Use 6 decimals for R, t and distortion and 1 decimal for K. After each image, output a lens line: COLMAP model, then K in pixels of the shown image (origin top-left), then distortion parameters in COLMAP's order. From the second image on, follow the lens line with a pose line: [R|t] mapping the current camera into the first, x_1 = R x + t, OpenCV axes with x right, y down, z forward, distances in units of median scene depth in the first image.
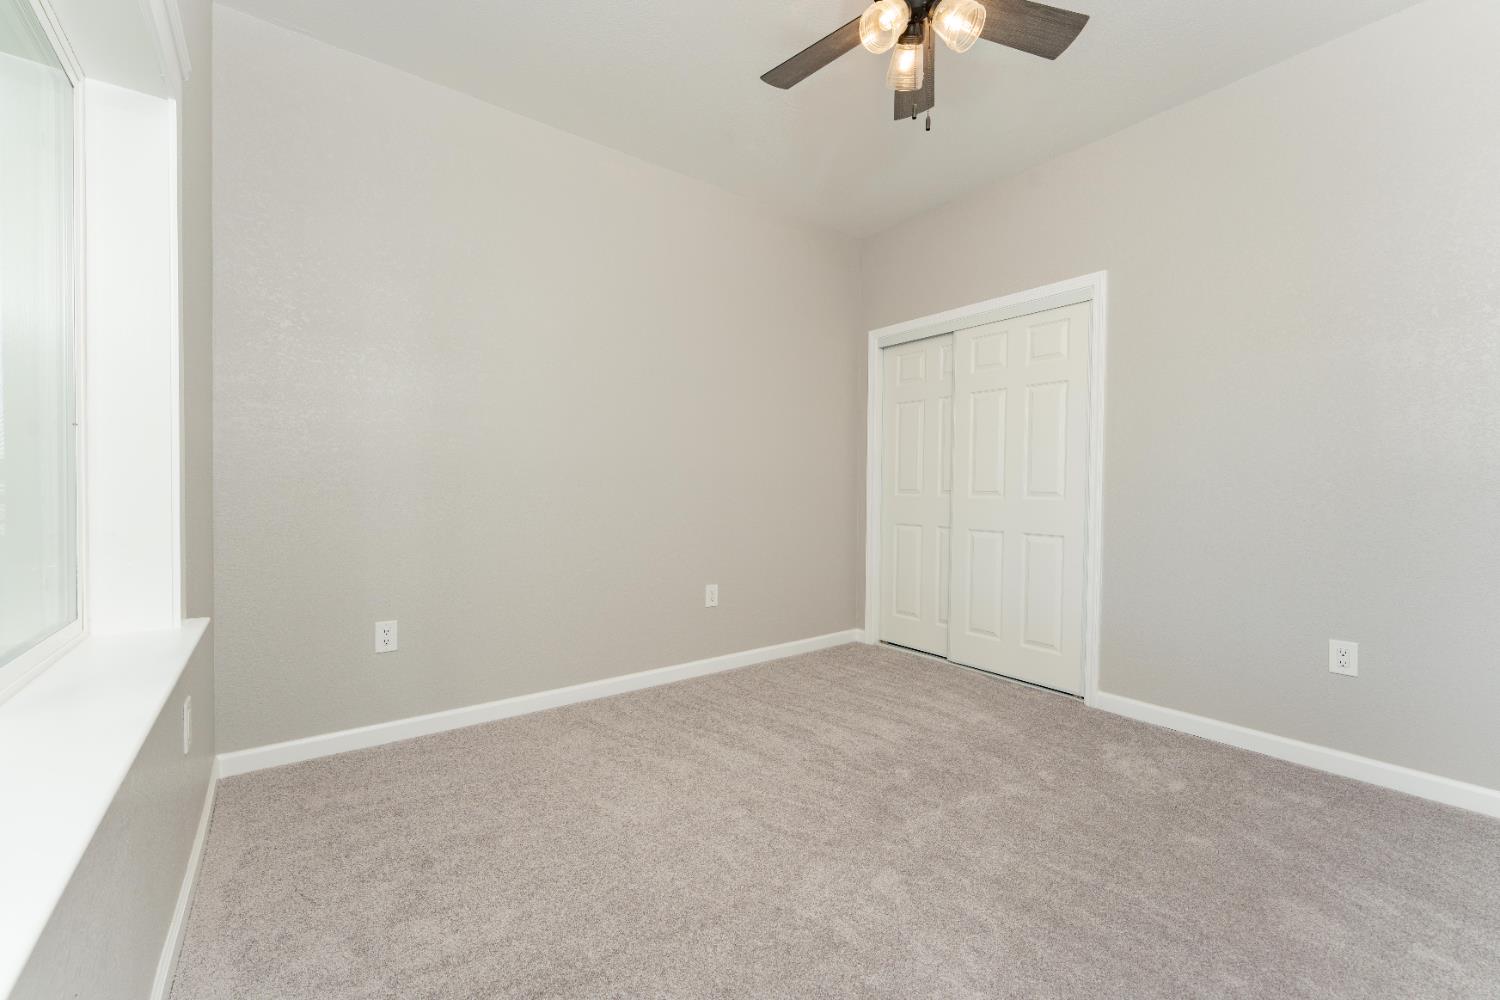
lens RADIAL K [[595.7, 0, 751.4], [0, 595.7, 498.9], [0, 0, 1]] dist [-0.010560, 0.001436]
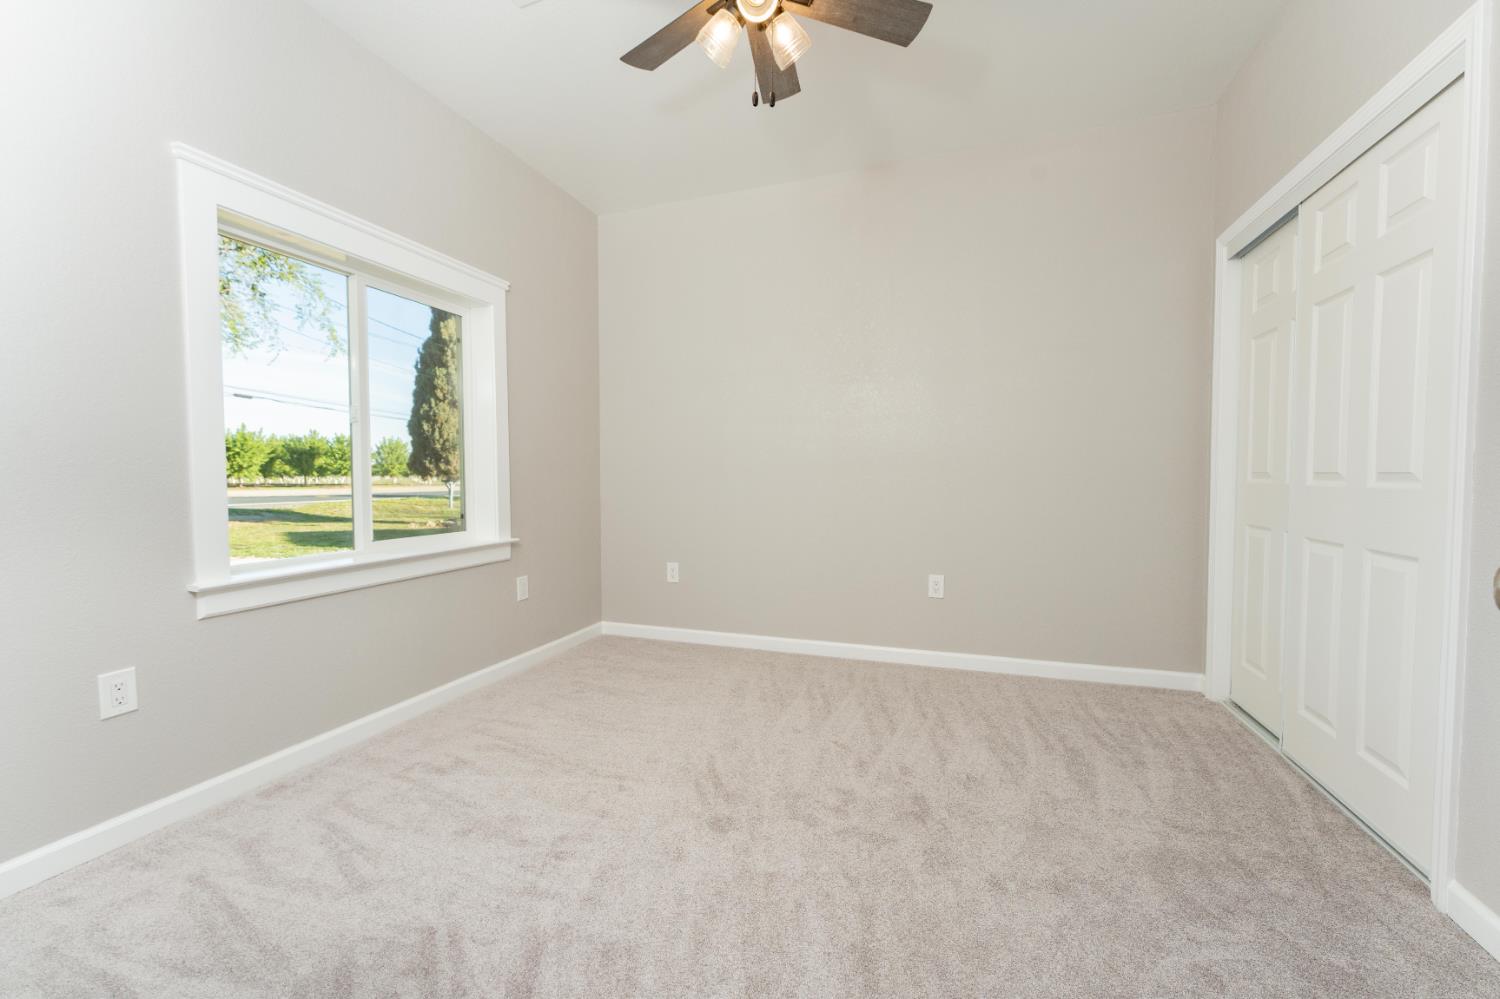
lens RADIAL K [[595.7, 0, 739.0], [0, 595.7, 512.7], [0, 0, 1]] dist [-0.010560, 0.001436]
pose [[0.551182, 0.041011, -0.833377, 0.549836], [-0.007800, 0.999001, 0.044003, 0.004133], [0.834349, -0.017754, 0.550951, 0.208676]]
